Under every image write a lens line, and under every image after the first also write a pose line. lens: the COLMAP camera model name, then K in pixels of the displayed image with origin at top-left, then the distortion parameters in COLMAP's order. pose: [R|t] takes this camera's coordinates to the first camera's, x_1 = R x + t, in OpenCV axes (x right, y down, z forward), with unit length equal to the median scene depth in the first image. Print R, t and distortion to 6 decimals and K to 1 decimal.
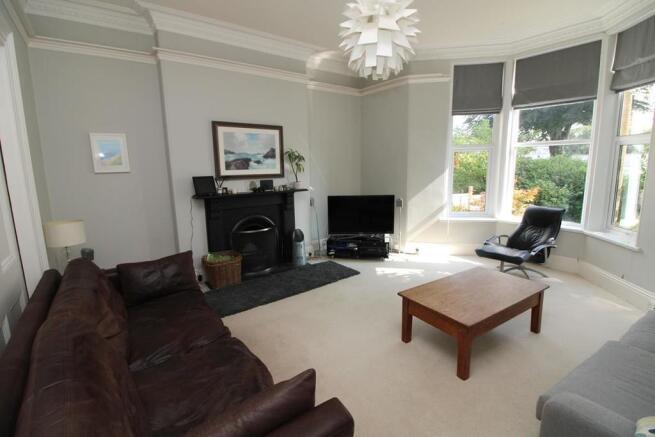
lens RADIAL K [[313.3, 0, 327.5], [0, 313.3, 218.5], [0, 0, 1]] dist [-0.045496, -0.000183]
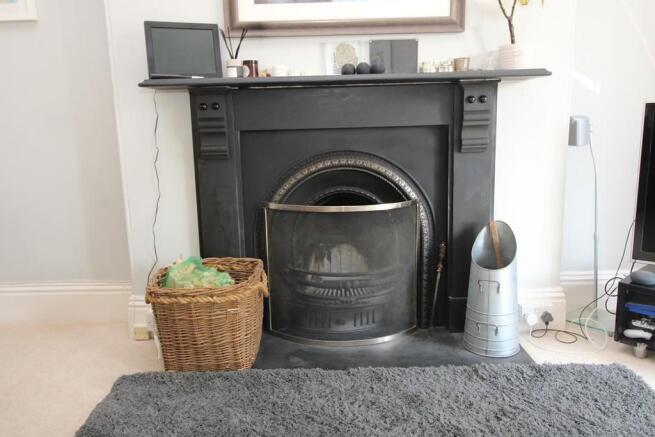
lens RADIAL K [[505.2, 0, 327.5], [0, 505.2, 218.5], [0, 0, 1]] dist [0.006703, 0.004272]
pose [[0.796830, 0.109264, -0.594242, 0.050642], [-0.094402, 0.993948, 0.056172, 0.020922], [0.596783, 0.011338, 0.802322, 0.568437]]
